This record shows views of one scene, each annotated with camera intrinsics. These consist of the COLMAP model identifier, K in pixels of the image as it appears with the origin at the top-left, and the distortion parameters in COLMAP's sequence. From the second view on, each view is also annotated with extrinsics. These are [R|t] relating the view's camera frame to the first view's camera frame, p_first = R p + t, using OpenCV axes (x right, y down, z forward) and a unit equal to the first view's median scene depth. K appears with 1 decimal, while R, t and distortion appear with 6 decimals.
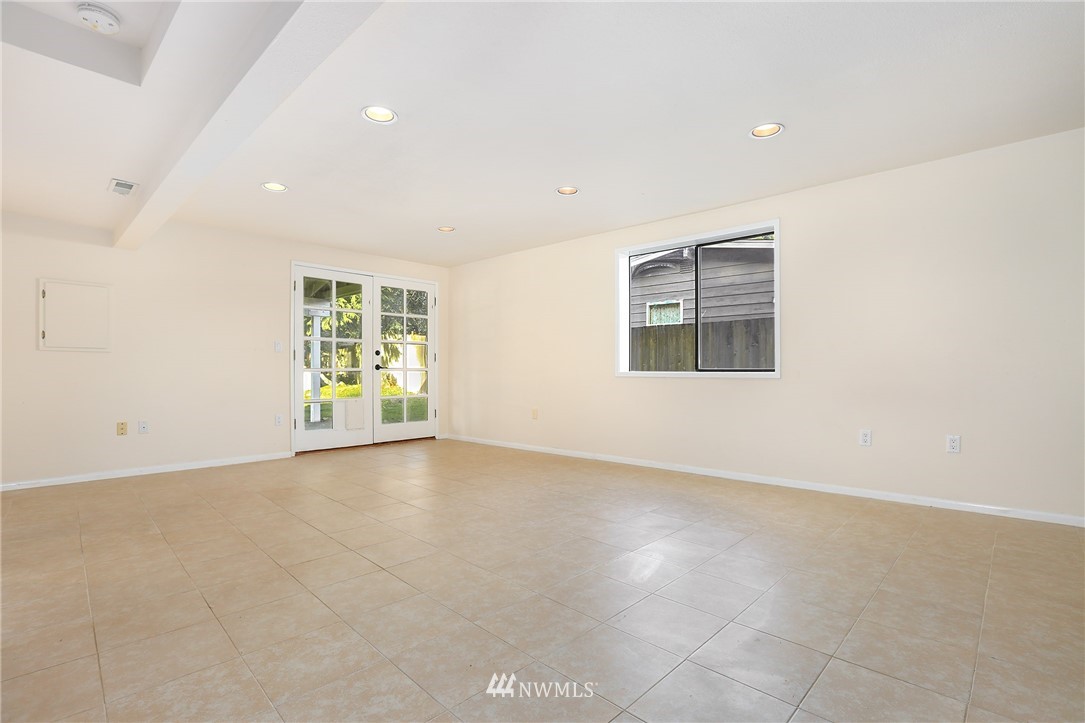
lens RADIAL K [[494.4, 0, 538.1], [0, 494.4, 366.2], [0, 0, 1]] dist [-0.039042, 0.008336]
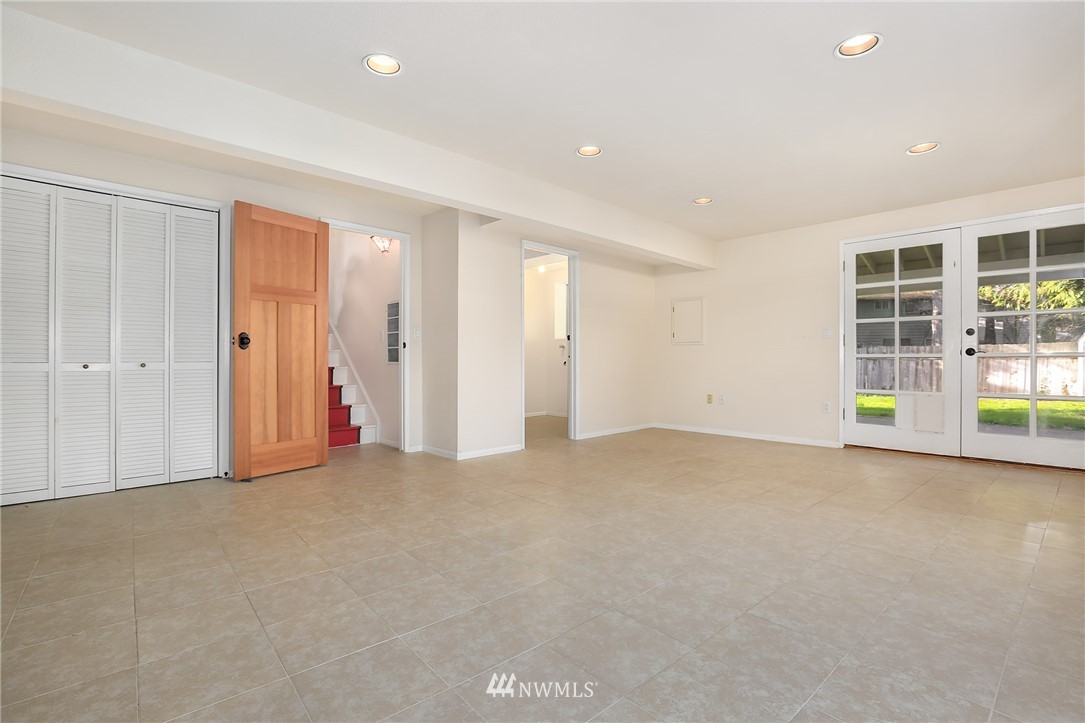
lens RADIAL K [[490.3, 0, 540.2], [0, 490.3, 351.7], [0, 0, 1]] dist [-0.048673, 0.009942]
pose [[-0.068592, -0.015026, -0.997532, 0.820878], [0.011212, 0.999812, -0.015832, 0.012617], [0.997582, -0.012271, -0.068411, 0.855759]]
